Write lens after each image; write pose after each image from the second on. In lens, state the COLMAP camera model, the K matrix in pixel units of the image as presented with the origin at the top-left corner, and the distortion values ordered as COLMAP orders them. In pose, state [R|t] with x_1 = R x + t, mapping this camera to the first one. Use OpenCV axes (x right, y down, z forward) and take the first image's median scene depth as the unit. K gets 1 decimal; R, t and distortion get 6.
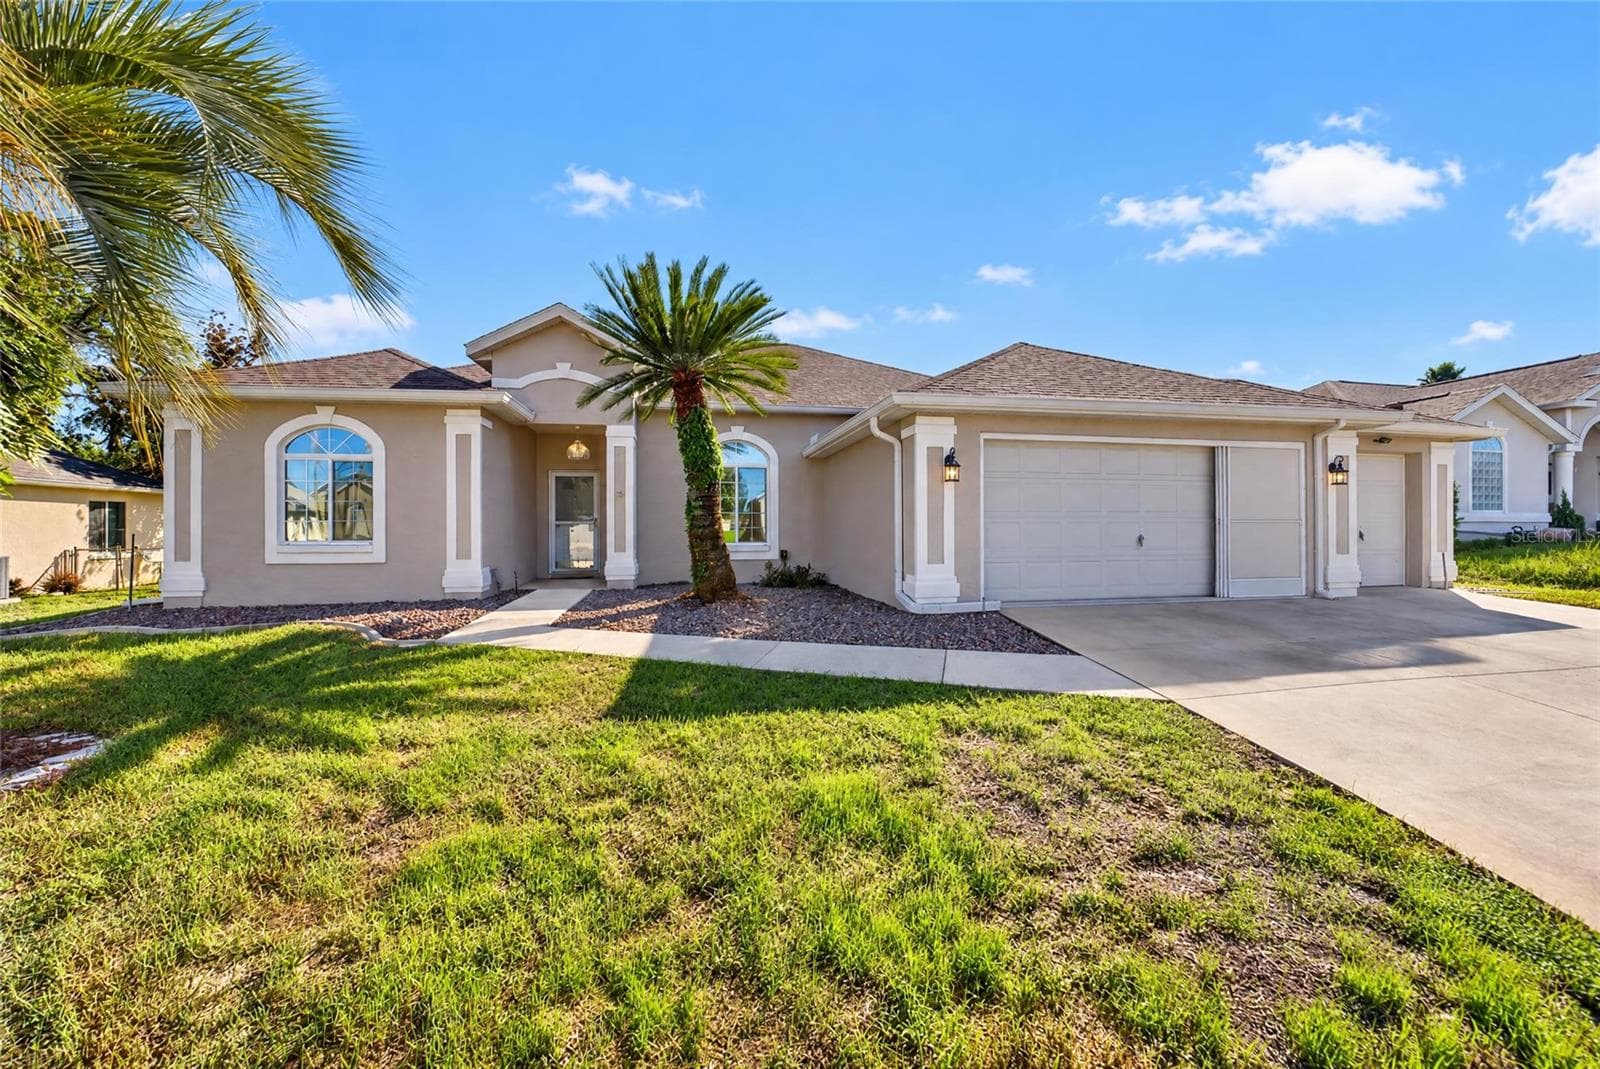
lens RADIAL K [[625.3, 0, 798.5], [0, 625.3, 527.9], [0, 0, 1]] dist [-0.047834, 0.015364]
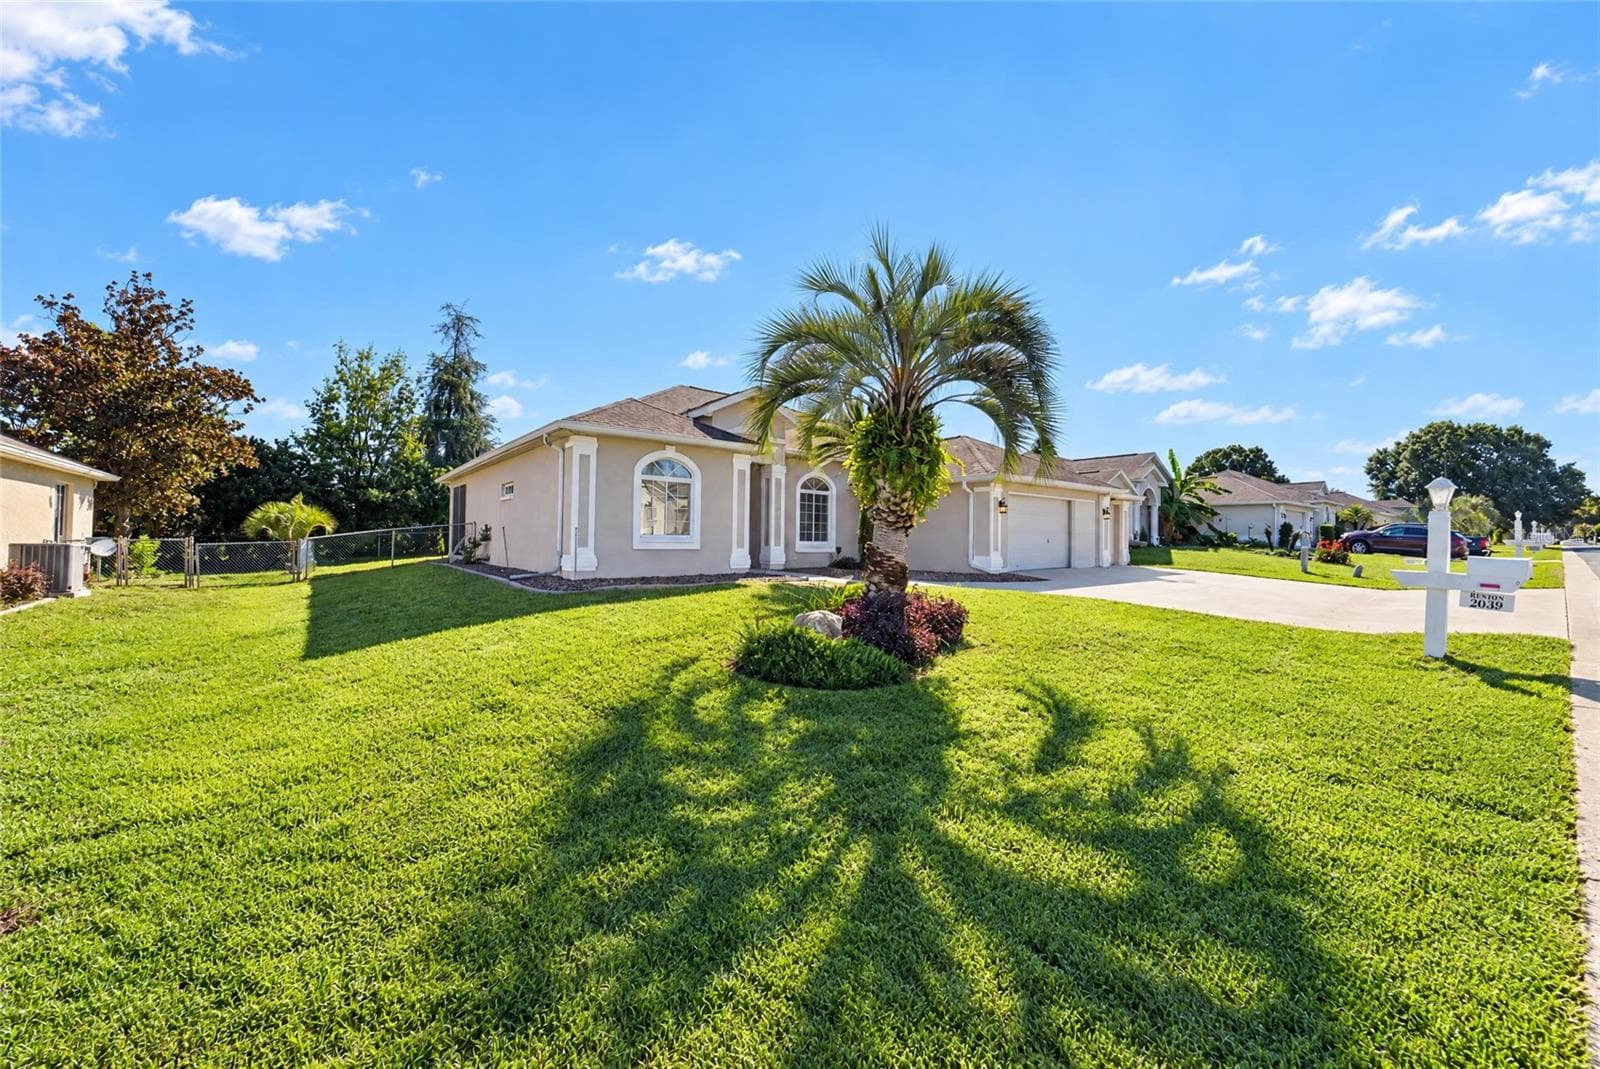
lens RADIAL K [[625.3, 0, 798.5], [0, 625.3, 527.9], [0, 0, 1]] dist [-0.047834, 0.015364]
pose [[0.884314, 0.024534, 0.466248, -1.159494], [-0.018378, 0.999674, -0.017746, 0.023714], [-0.466531, 0.007124, 0.884476, -0.496959]]
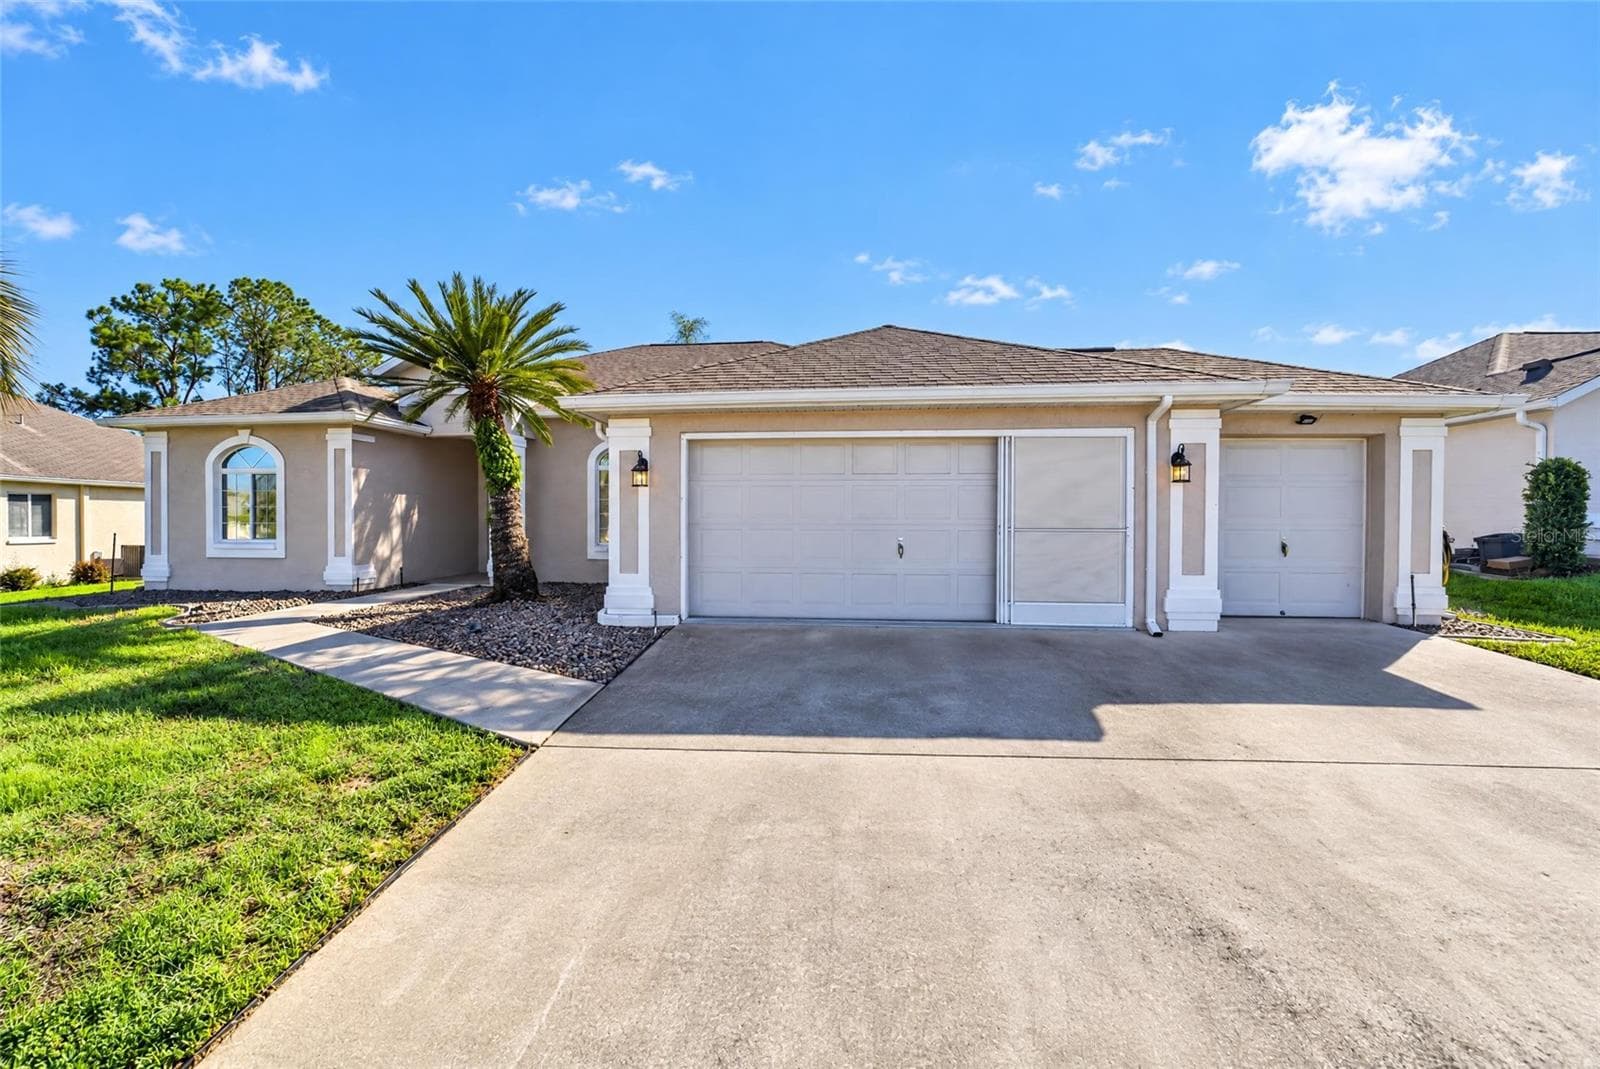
lens RADIAL K [[625.3, 0, 798.5], [0, 625.3, 527.9], [0, 0, 1]] dist [-0.047834, 0.015364]
pose [[0.961334, 0.007440, -0.275284, 0.606571], [-0.004881, 0.999938, 0.009980, -0.018906], [0.275341, -0.008251, 0.961311, 0.129794]]
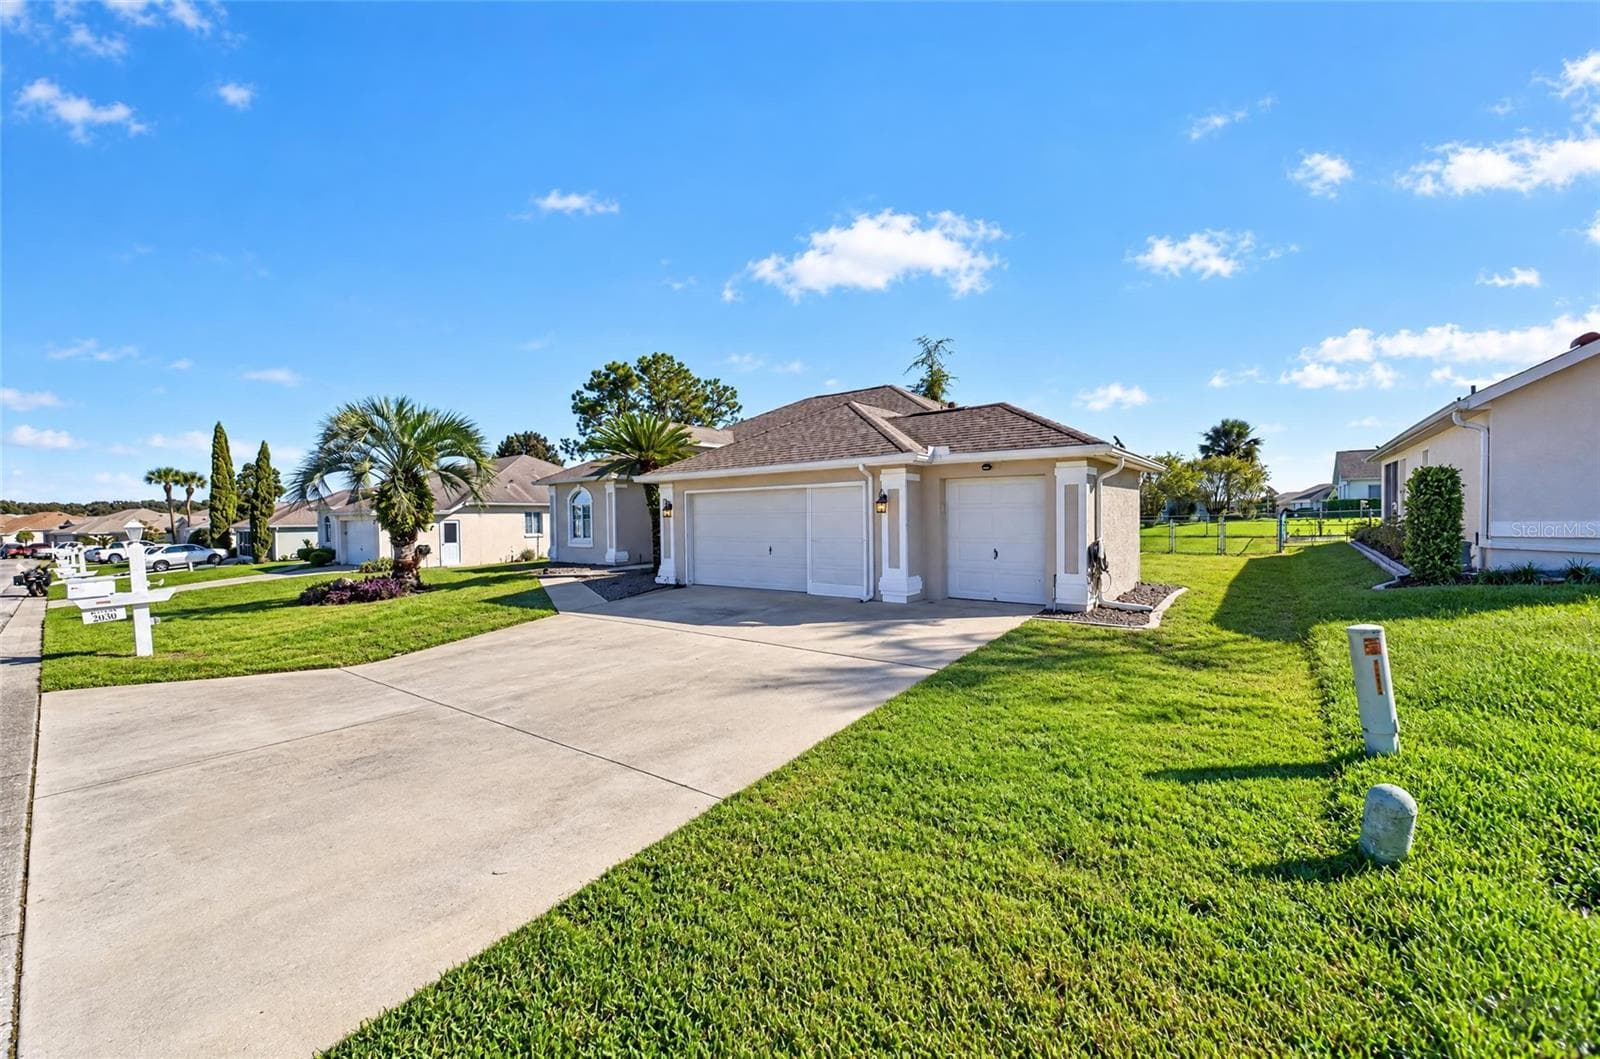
lens RADIAL K [[624.2, 0, 800.0], [0, 624.2, 529.5], [0, 0, 1]] dist [-0.025546, -0.000104]
pose [[0.661563, 0.012028, -0.749793, 1.659284], [0.017051, 0.999372, 0.031076, -0.075348], [0.749696, -0.033344, 0.660942, -0.003041]]
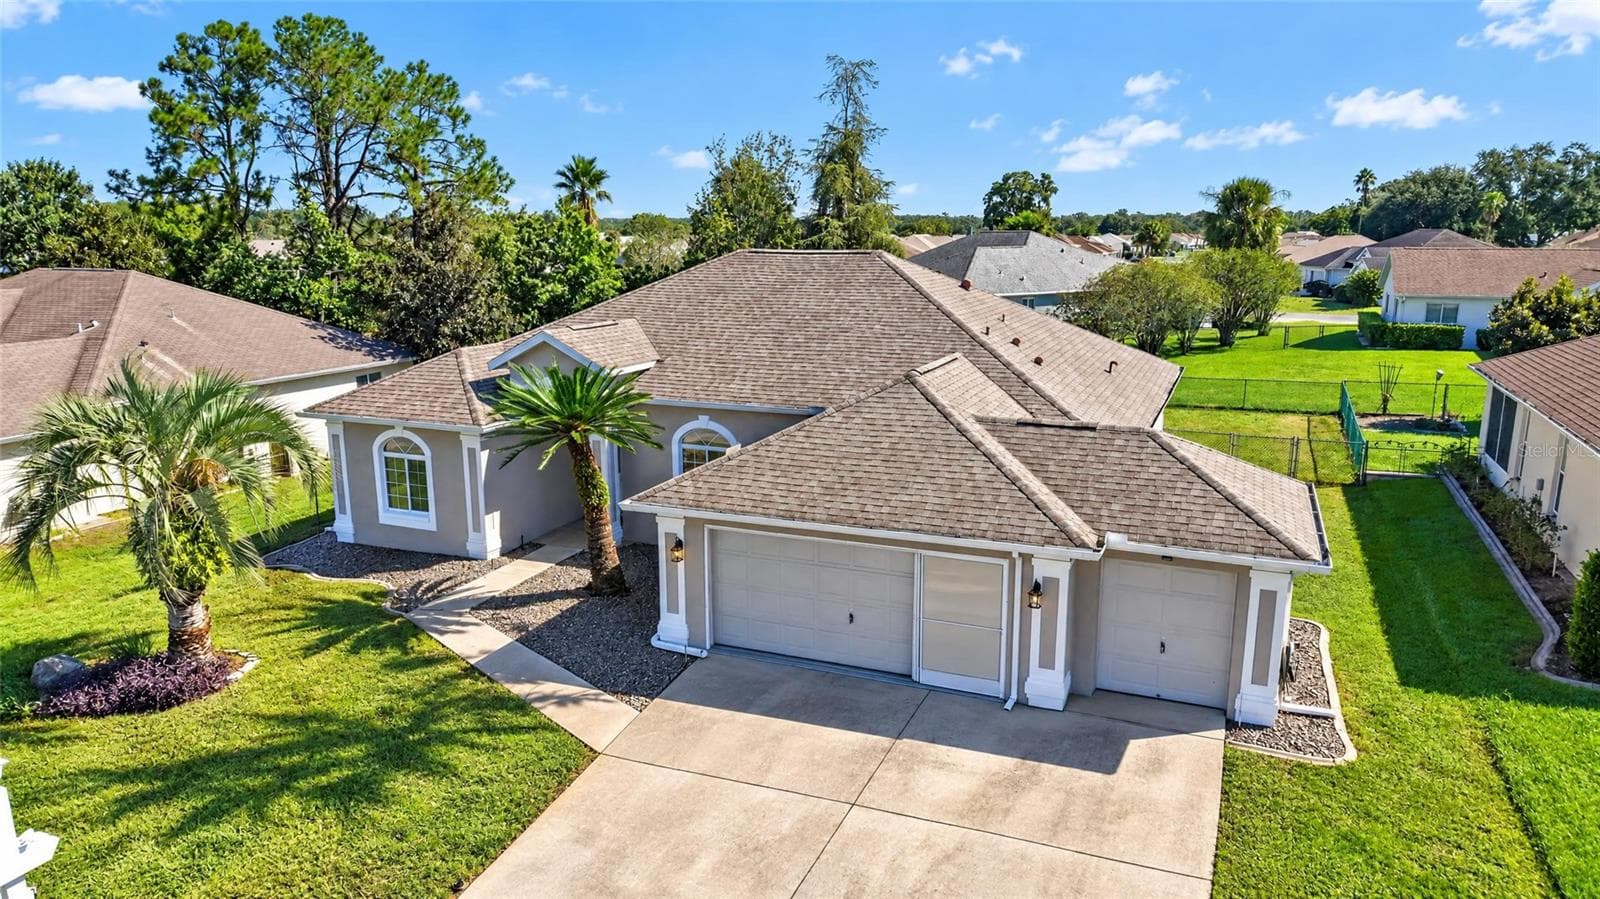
lens RADIAL K [[1071.9, 0, 805.4], [0, 1071.9, 459.4], [0, 0, 1]] dist [0.059863, -0.075276]
pose [[0.843046, 0.119811, -0.524328, 1.399330], [-0.001812, 0.975500, 0.219991, -0.668637], [0.537839, -0.184512, 0.822608, -0.624501]]
